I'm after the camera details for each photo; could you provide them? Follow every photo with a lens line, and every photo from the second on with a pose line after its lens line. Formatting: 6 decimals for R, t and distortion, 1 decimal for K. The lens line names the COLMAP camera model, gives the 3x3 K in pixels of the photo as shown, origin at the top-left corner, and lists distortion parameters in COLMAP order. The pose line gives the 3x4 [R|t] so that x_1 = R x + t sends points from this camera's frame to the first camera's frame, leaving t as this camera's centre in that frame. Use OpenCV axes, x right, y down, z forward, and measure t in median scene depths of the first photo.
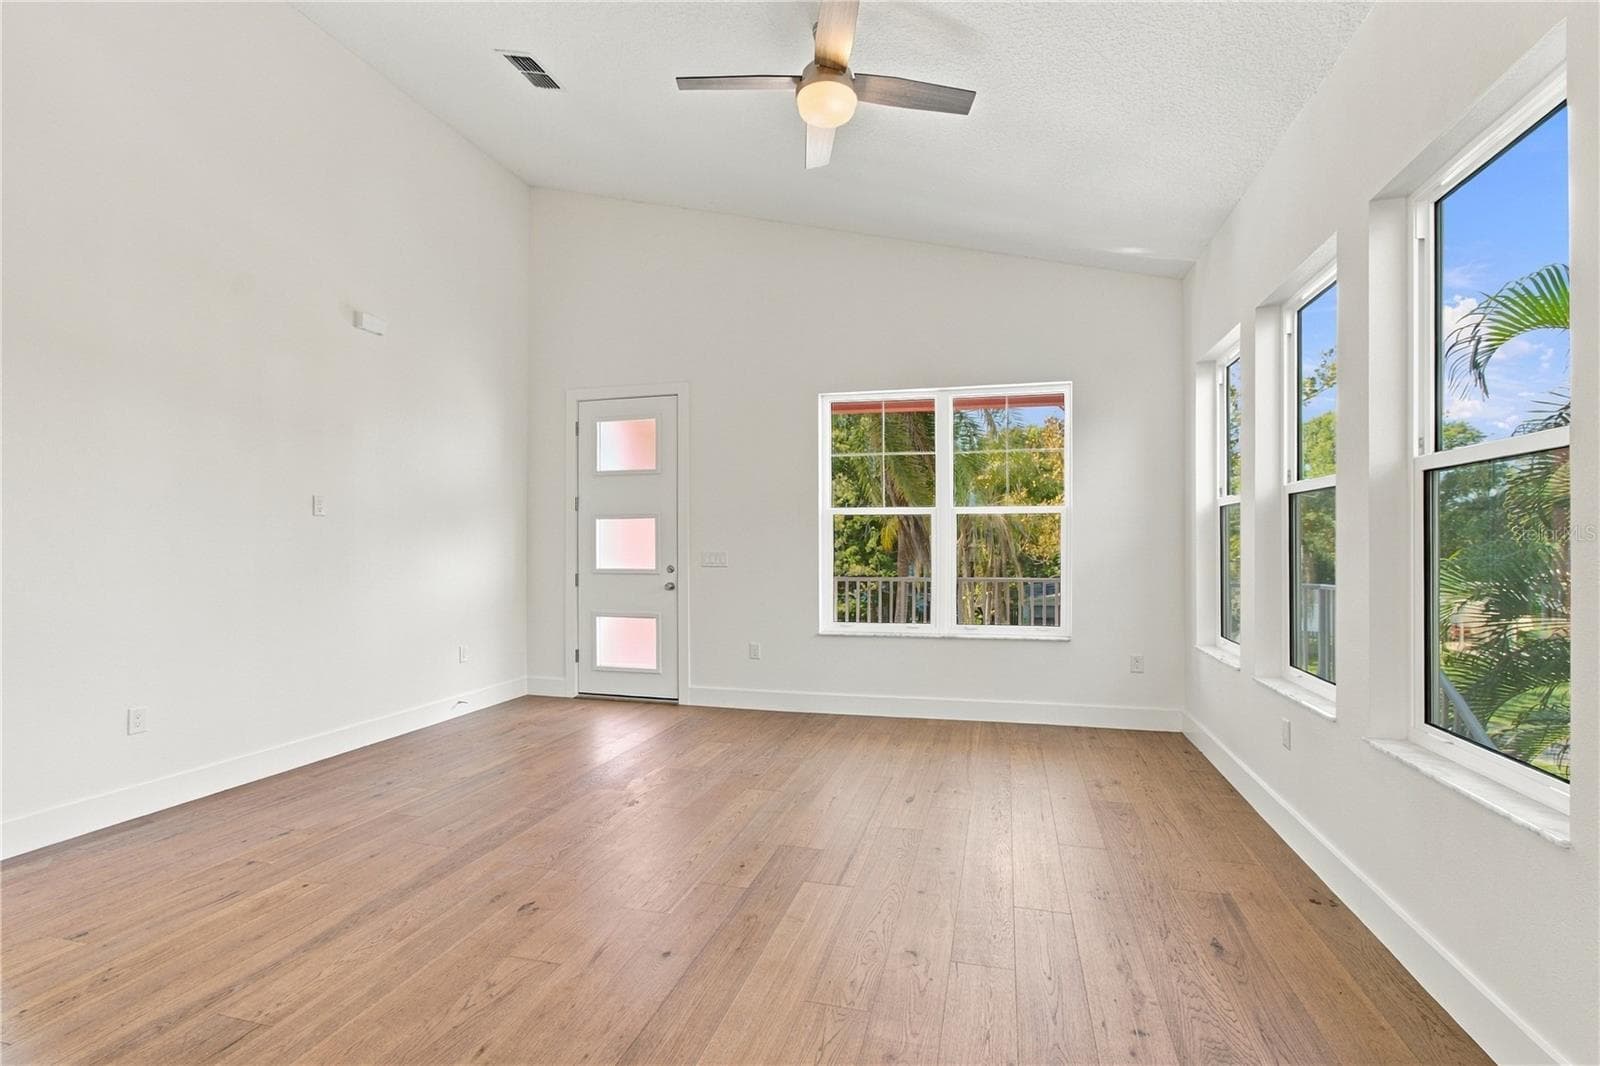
lens RADIAL K [[753.3, 0, 796.2], [0, 753.3, 535.9], [0, 0, 1]] dist [-0.001272, 0.000140]
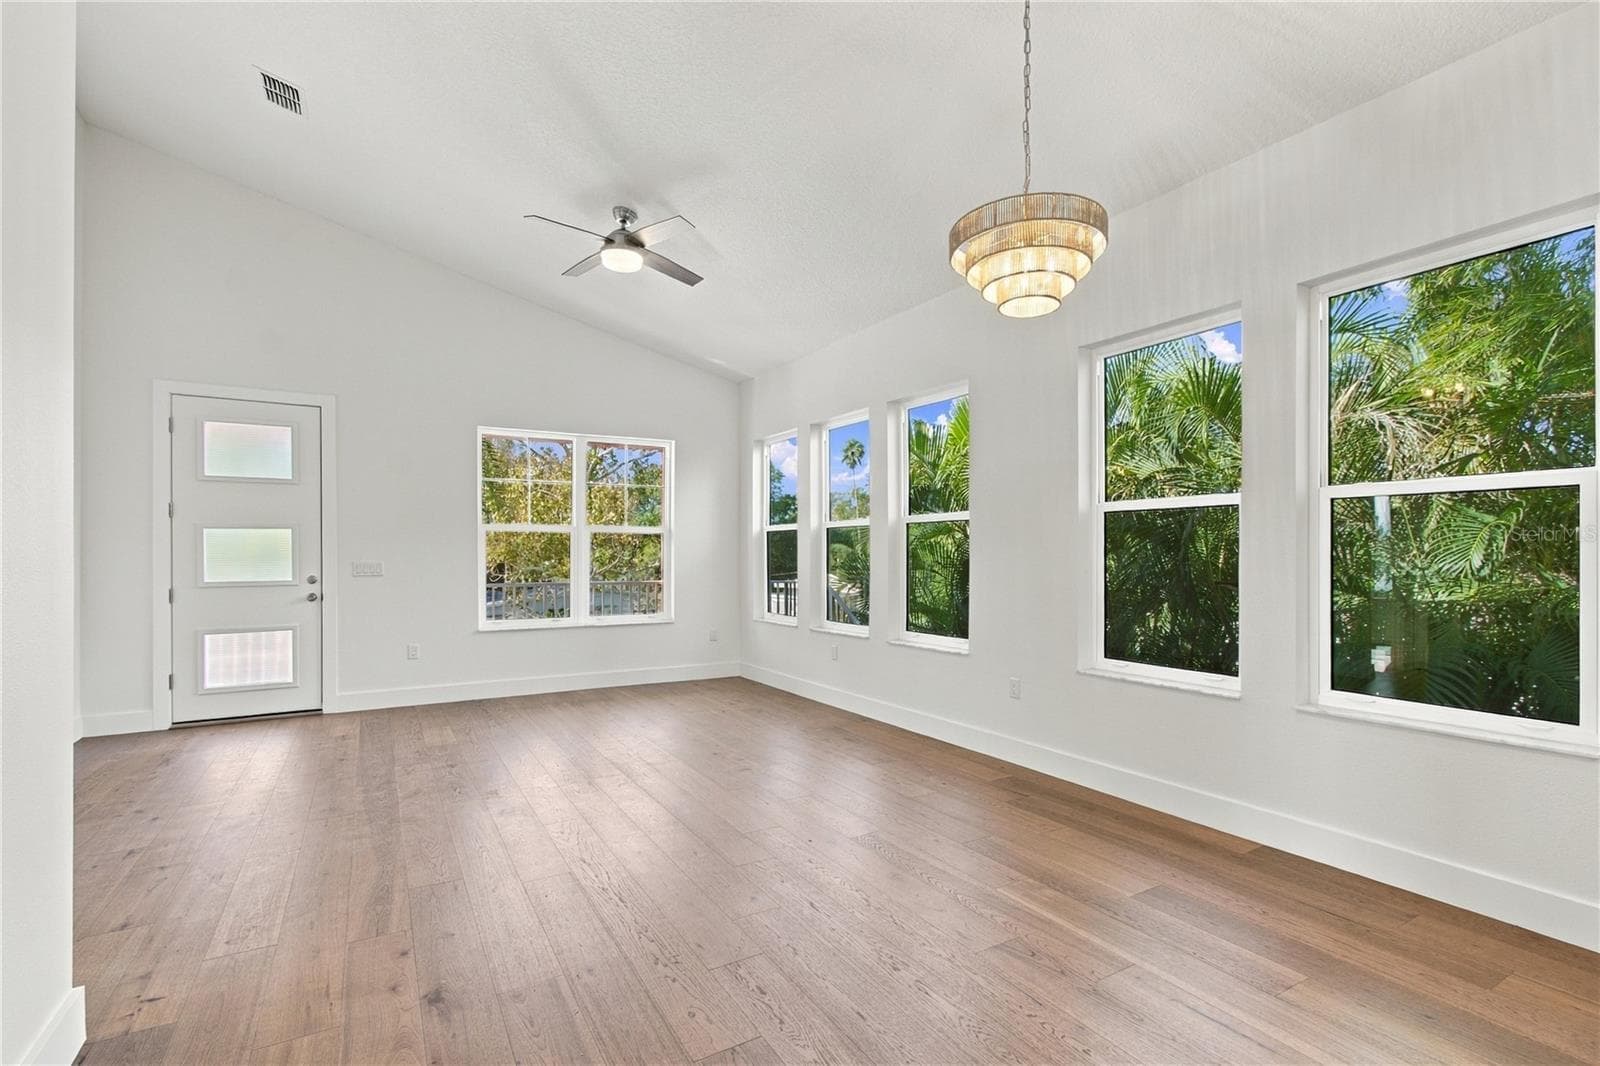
lens RADIAL K [[772.1, 0, 805.7], [0, 772.1, 549.6], [0, 0, 1]] dist [0.026091, 0.000192]
pose [[0.703613, 0.001379, 0.710582, -0.459209], [-0.007555, 0.999956, 0.005540, -0.007311], [-0.710543, -0.009267, 0.703593, -0.198386]]
